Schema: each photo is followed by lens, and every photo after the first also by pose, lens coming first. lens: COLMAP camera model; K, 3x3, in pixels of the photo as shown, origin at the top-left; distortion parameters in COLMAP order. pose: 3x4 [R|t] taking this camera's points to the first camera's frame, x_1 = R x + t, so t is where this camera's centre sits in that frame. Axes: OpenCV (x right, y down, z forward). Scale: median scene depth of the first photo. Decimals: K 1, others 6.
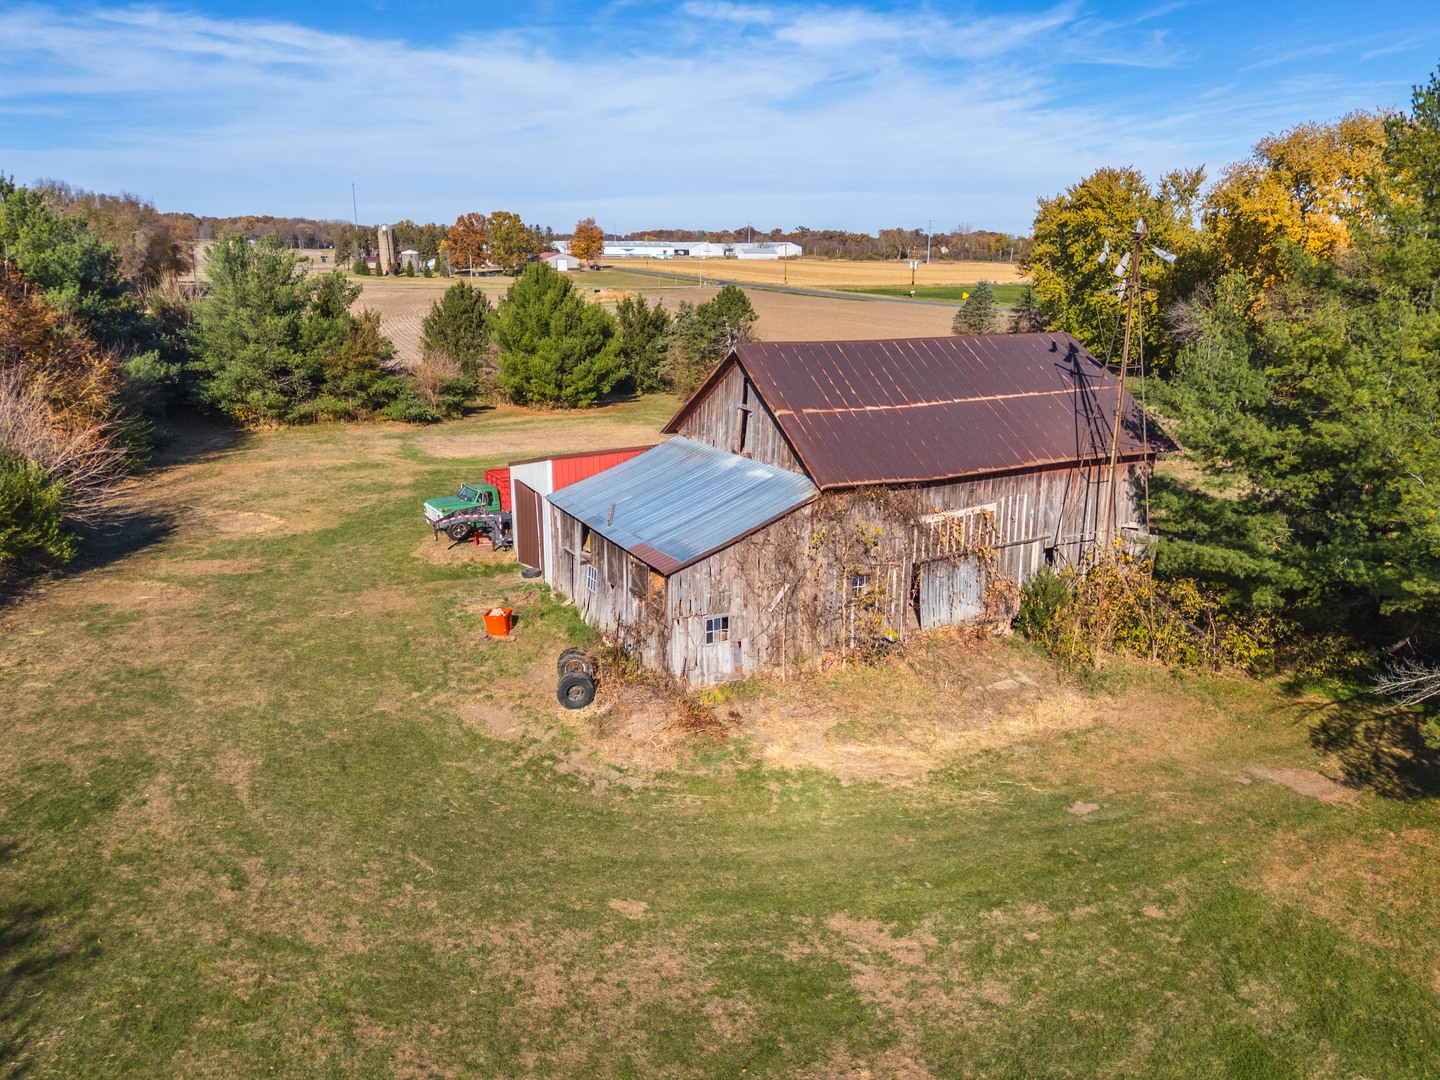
lens RADIAL K [[1032.2, 0, 715.5], [0, 1032.2, 539.0], [0, 0, 1]] dist [0.059628, -0.040802]
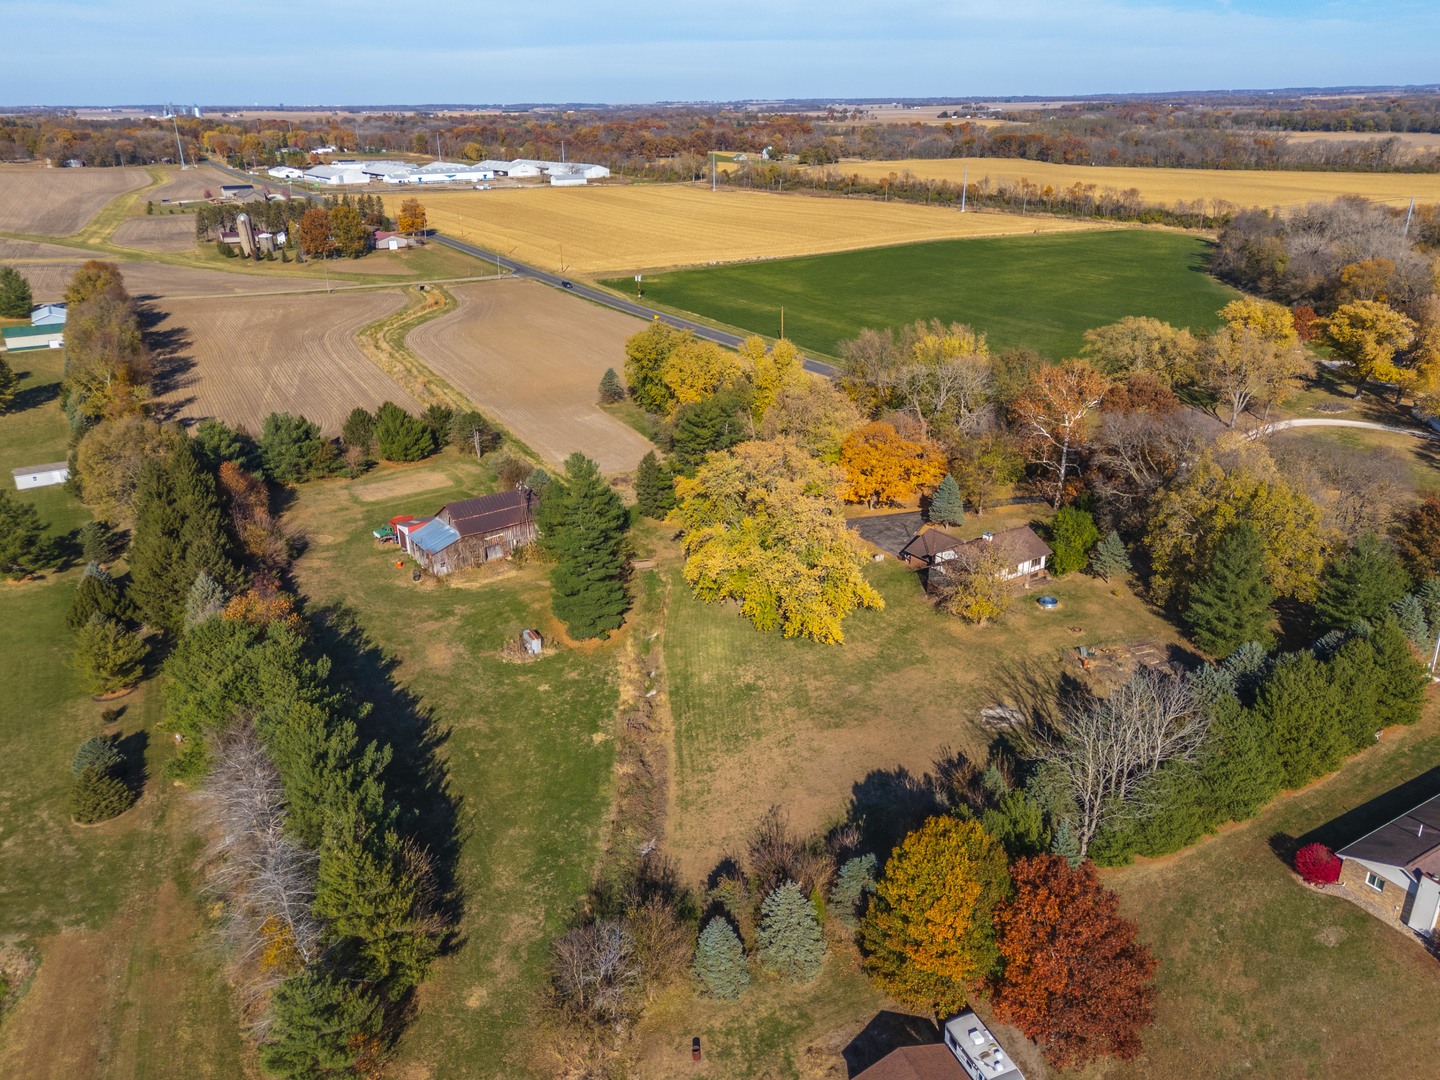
lens RADIAL K [[1032.2, 0, 722.5], [0, 1032.2, 541.5], [0, 0, 1]] dist [0.059628, -0.040802]
pose [[0.988979, -0.064331, 0.133346, 0.619136], [0.046681, 0.990217, 0.131496, -0.570849], [-0.140501, -0.123822, 0.982307, -3.812063]]
